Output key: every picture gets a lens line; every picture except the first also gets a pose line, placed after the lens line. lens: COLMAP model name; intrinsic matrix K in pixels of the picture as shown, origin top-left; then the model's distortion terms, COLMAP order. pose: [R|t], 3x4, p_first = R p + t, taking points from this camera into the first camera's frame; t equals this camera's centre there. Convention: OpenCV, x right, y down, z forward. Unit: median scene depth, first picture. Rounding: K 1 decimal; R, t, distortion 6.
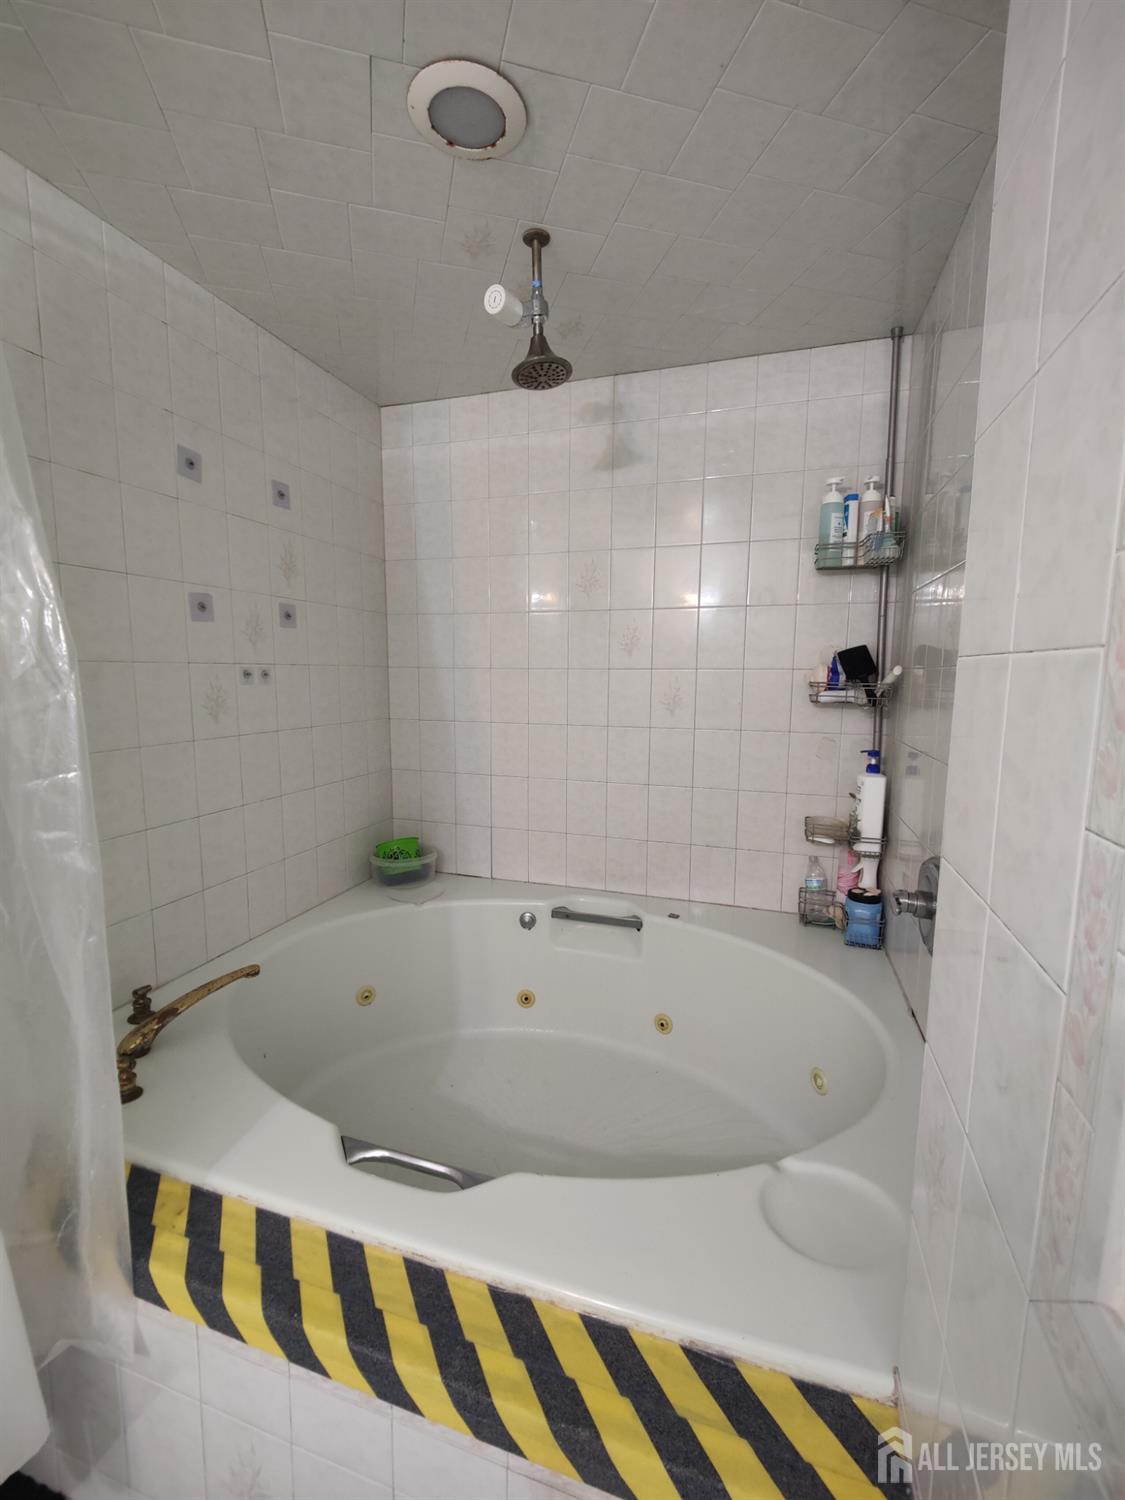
lens RADIAL K [[642.6, 0, 562.5], [0, 642.6, 750.0], [0, 0, 1]] dist [0.017167, -0.014753]
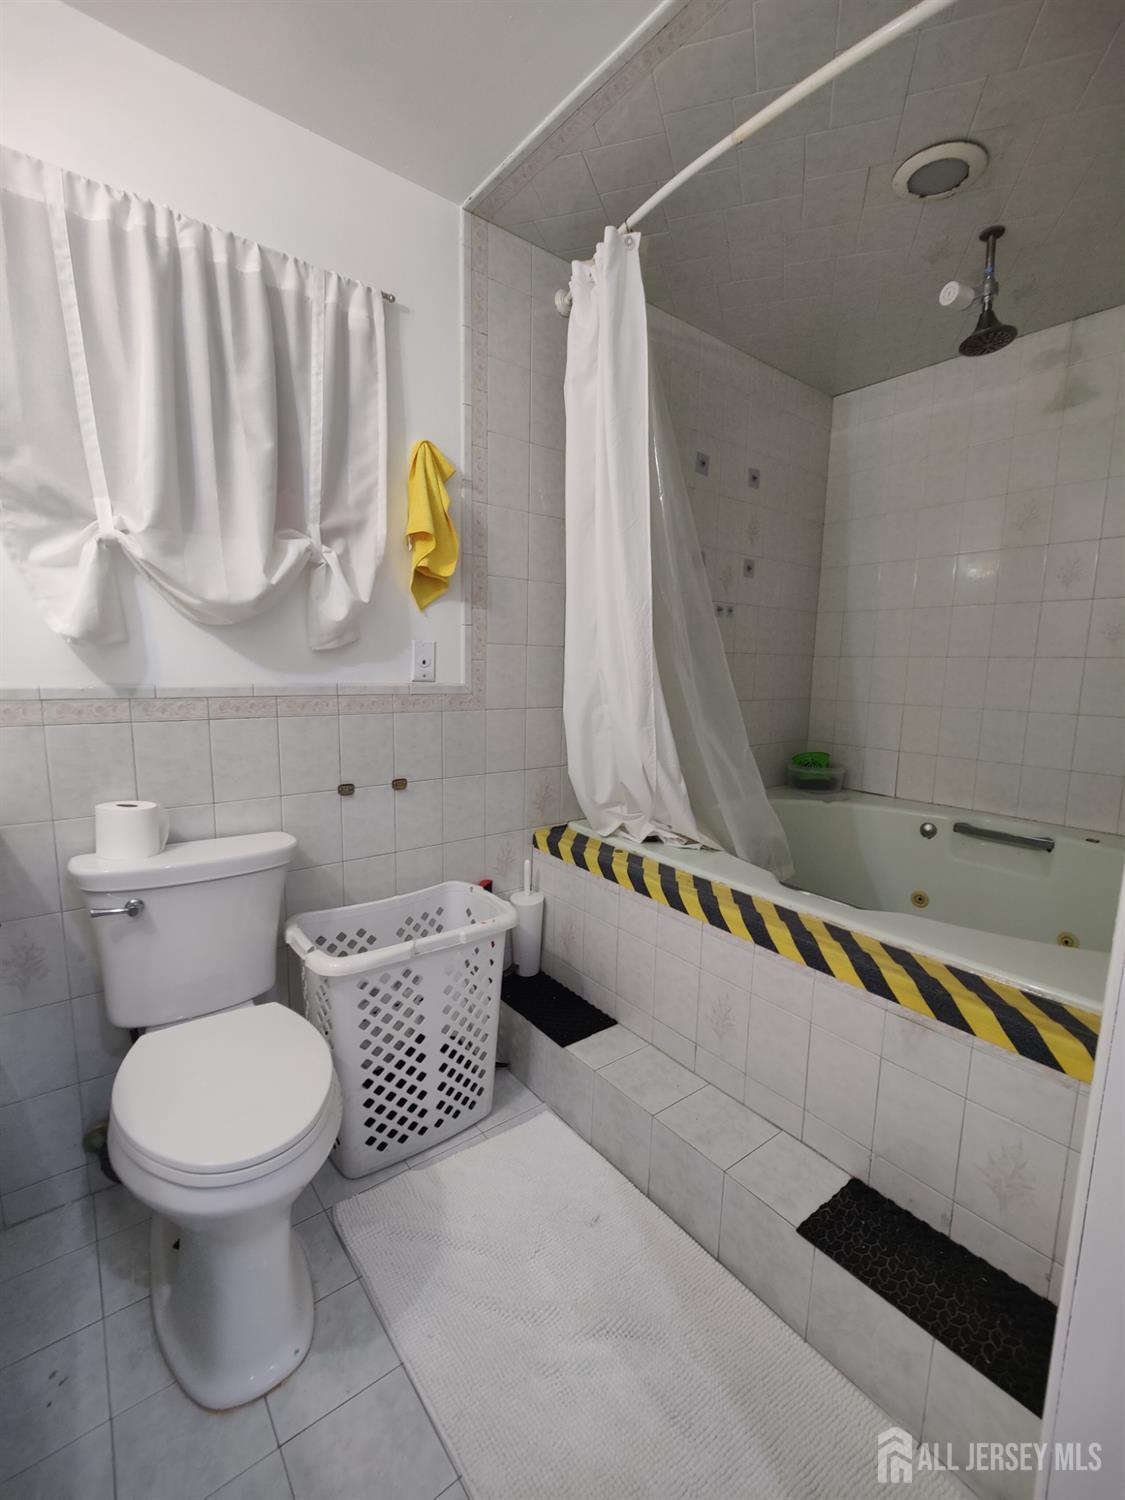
lens RADIAL K [[642.6, 0, 562.5], [0, 642.6, 750.0], [0, 0, 1]] dist [0.017167, -0.014753]
pose [[0.827718, 0.086183, -0.554487, 0.034739], [-0.084397, 0.996015, 0.028824, 0.168573], [0.554761, 0.022938, 0.831693, -0.340101]]
